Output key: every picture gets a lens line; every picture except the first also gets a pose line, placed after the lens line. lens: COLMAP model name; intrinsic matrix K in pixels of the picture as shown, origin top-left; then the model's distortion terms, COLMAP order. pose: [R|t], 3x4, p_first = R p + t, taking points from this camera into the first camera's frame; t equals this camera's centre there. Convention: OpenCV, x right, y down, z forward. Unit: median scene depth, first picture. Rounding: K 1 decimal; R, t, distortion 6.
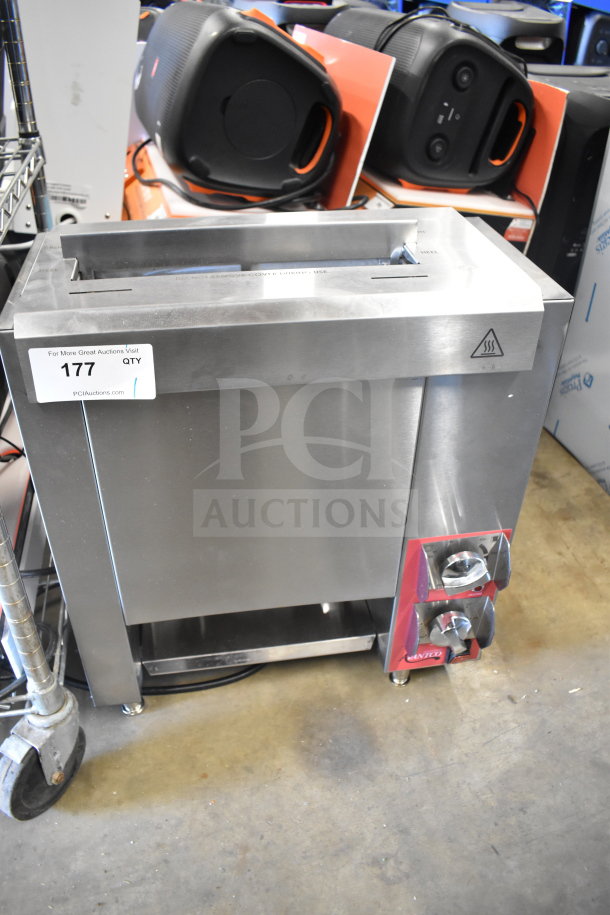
lens RADIAL K [[703.8, 0, 306.0], [0, 703.8, 460.4], [0, 0, 1]] dist [-0.065865, 0.000208]
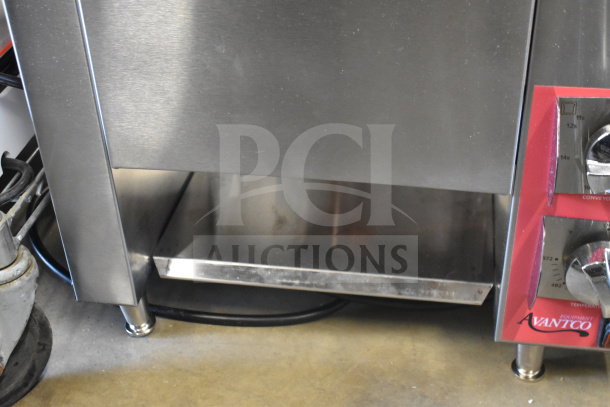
lens RADIAL K [[869.6, 0, 304.0], [0, 869.6, 206.9], [0, 0, 1]] dist [0.057569, 0.000000]
pose [[0.943648, 0.151180, -0.294403, 0.161632], [-0.153939, 0.987982, 0.013925, 0.195682], [0.292970, 0.032180, 0.955580, 0.182752]]
